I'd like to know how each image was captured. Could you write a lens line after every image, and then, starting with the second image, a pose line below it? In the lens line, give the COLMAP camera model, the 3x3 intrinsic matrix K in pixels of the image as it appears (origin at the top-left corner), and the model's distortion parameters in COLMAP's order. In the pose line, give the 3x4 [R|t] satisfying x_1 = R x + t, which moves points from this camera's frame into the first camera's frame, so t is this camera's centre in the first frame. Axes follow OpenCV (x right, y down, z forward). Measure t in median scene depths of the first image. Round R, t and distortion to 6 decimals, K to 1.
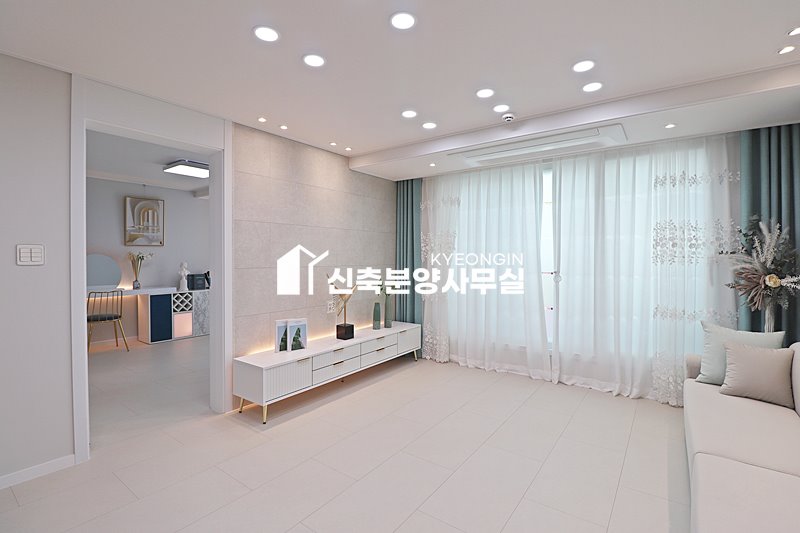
lens RADIAL K [[371.2, 0, 401.2], [0, 371.2, 260.7], [0, 0, 1]] dist [-0.002297, -0.006422]
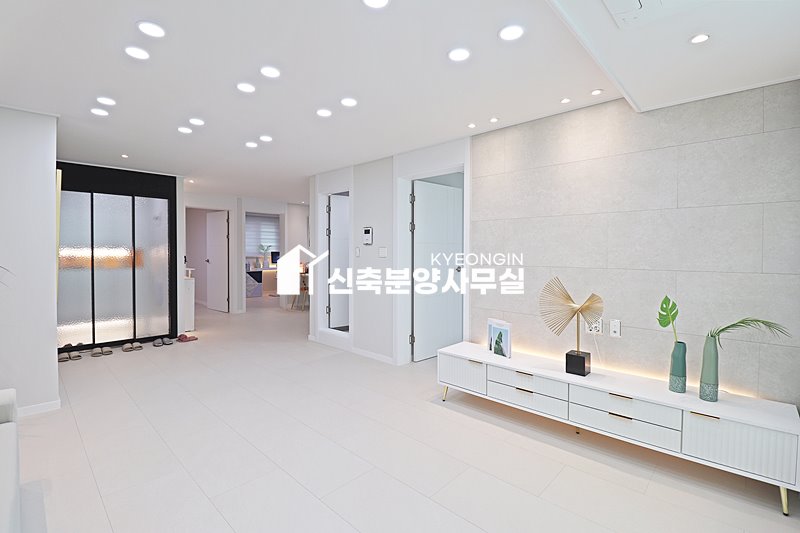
lens RADIAL K [[371.2, 0, 408.6], [0, 371.2, 259.6], [0, 0, 1]] dist [-0.002297, -0.006422]
pose [[-0.126623, 0.014014, -0.991852, 0.701398], [-0.018281, 0.999697, 0.016459, -0.008062], [0.991782, 0.020216, -0.126328, 0.943887]]
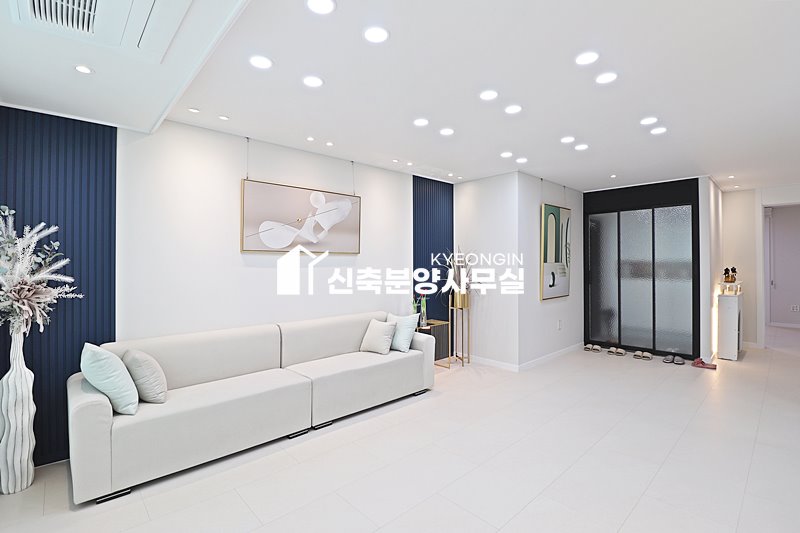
lens RADIAL K [[371.2, 0, 395.0], [0, 371.2, 259.8], [0, 0, 1]] dist [-0.002297, -0.006422]
pose [[-0.981510, 0.005418, 0.191337, 0.044528], [0.005744, 0.999983, 0.001147, -0.016487], [-0.191327, 0.002225, -0.981524, 1.398176]]
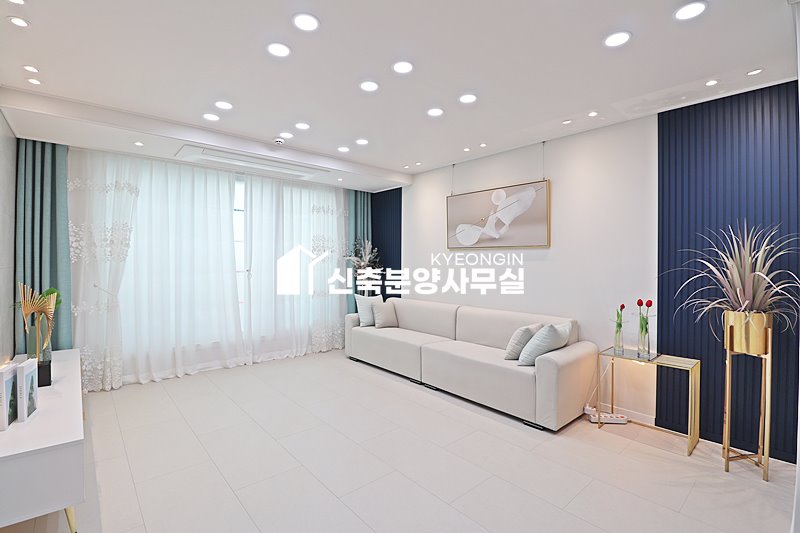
lens RADIAL K [[371.2, 0, 406.6], [0, 371.2, 262.0], [0, 0, 1]] dist [-0.002297, -0.006422]
pose [[0.209149, -0.001452, 0.977883, -0.766268], [0.004619, 0.999989, 0.000497, 0.007303], [-0.977873, 0.004413, 0.209154, 0.324426]]
